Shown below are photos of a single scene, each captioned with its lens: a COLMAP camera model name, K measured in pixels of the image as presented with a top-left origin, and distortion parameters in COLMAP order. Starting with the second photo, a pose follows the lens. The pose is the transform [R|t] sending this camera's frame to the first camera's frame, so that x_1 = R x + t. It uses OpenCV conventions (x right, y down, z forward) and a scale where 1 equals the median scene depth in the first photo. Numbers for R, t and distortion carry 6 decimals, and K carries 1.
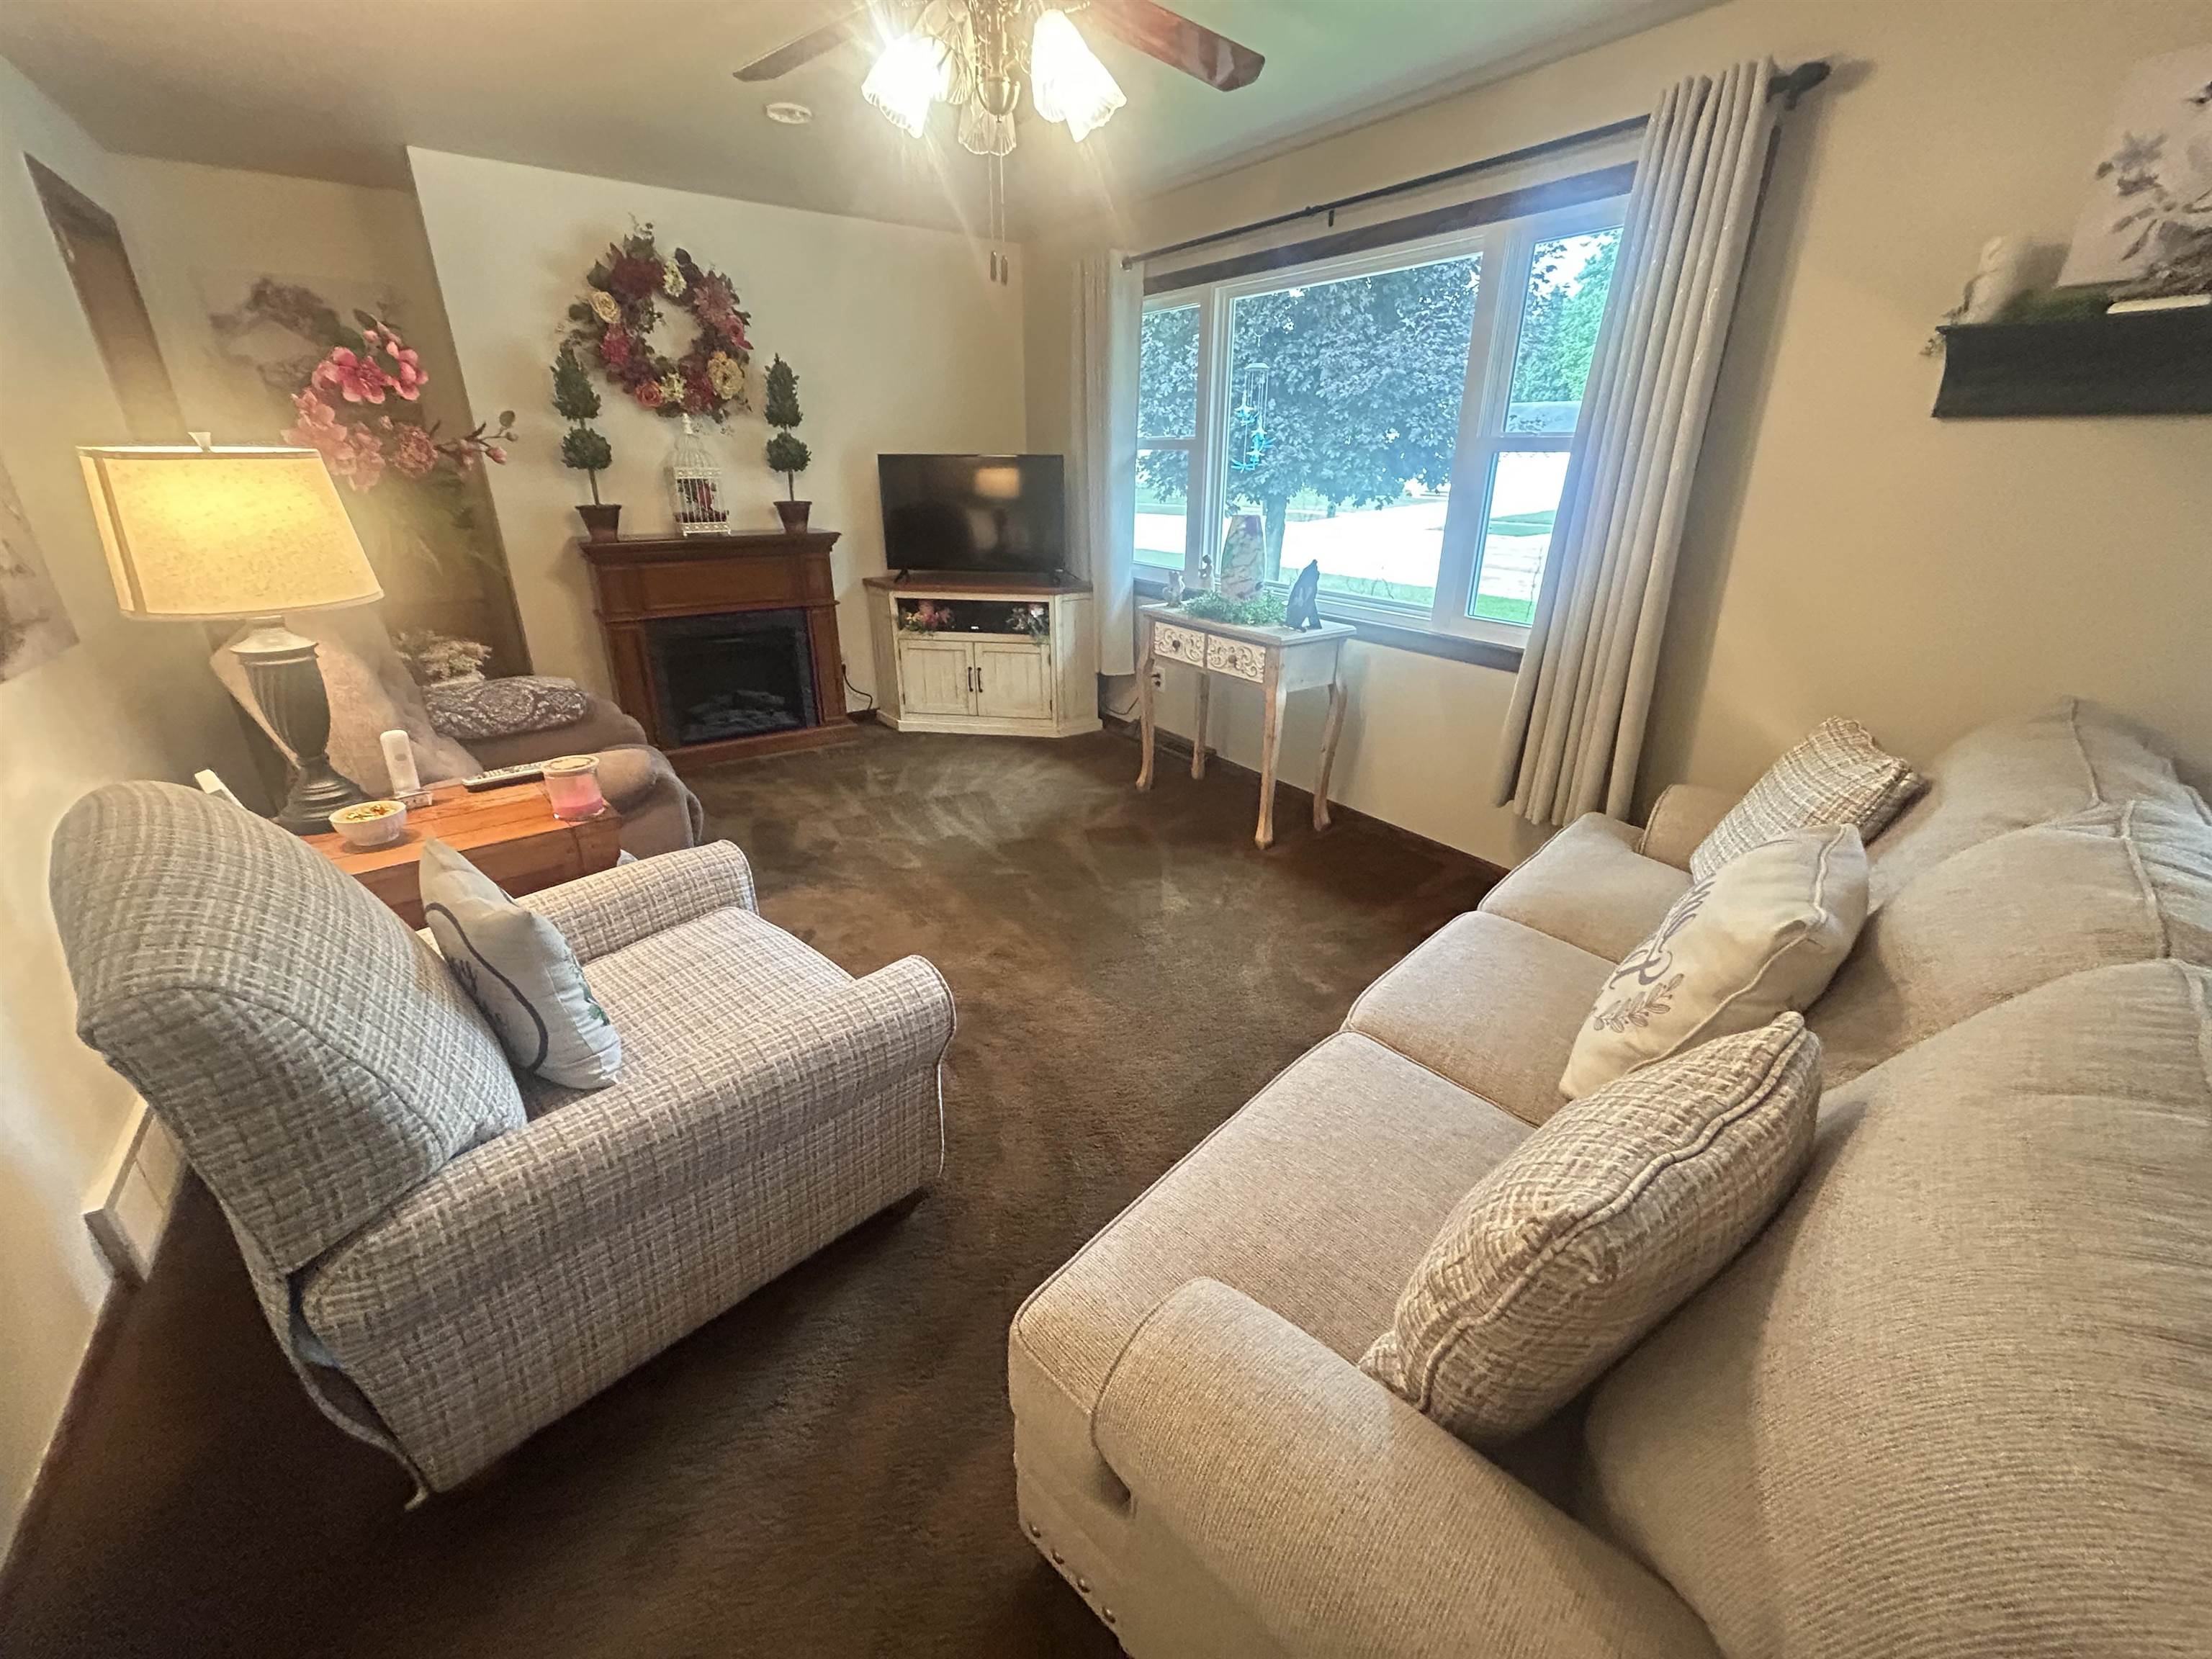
lens RADIAL K [[890.4, 0, 1106.0], [0, 890.4, 829.5], [0, 0, 1]] dist [0.002472, -0.000112]
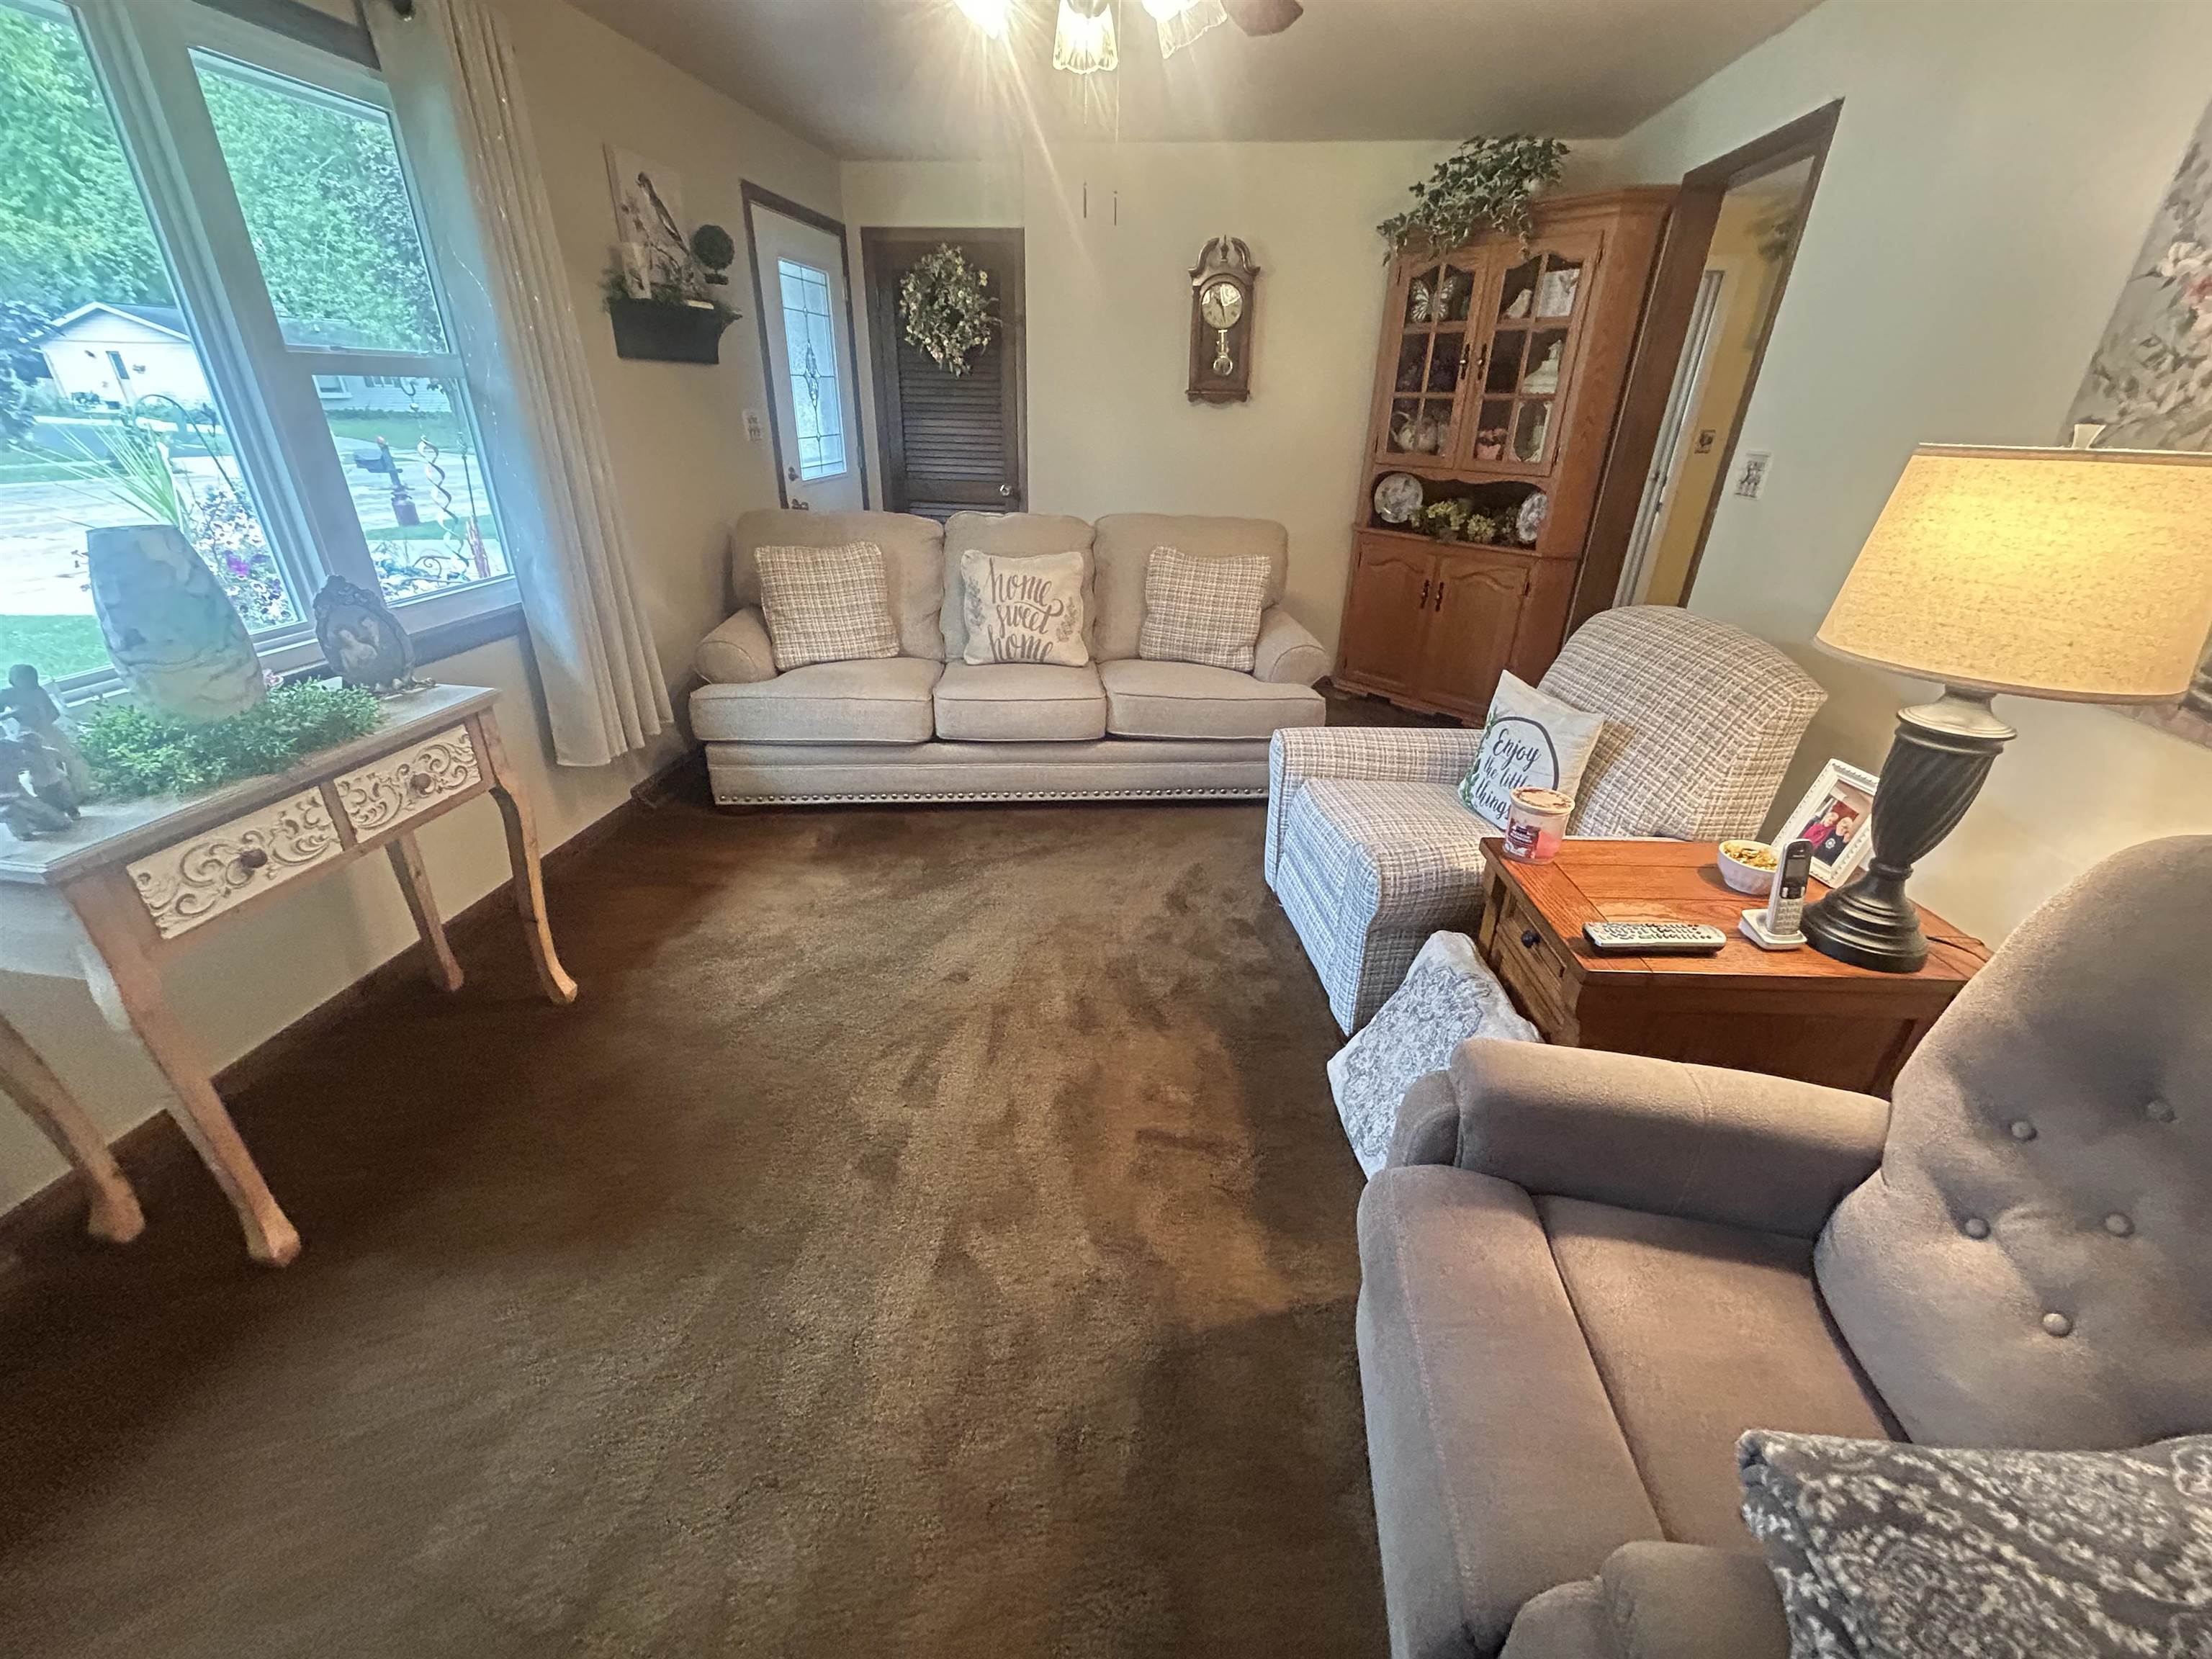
lens RADIAL K [[890.4, 0, 1106.0], [0, 890.4, 829.5], [0, 0, 1]] dist [0.002472, -0.000112]
pose [[-0.736076, -0.319526, 0.596738, -0.477095], [0.238486, 0.702631, 0.670399, -0.421853], [-0.633496, 0.635778, -0.440987, 0.971872]]
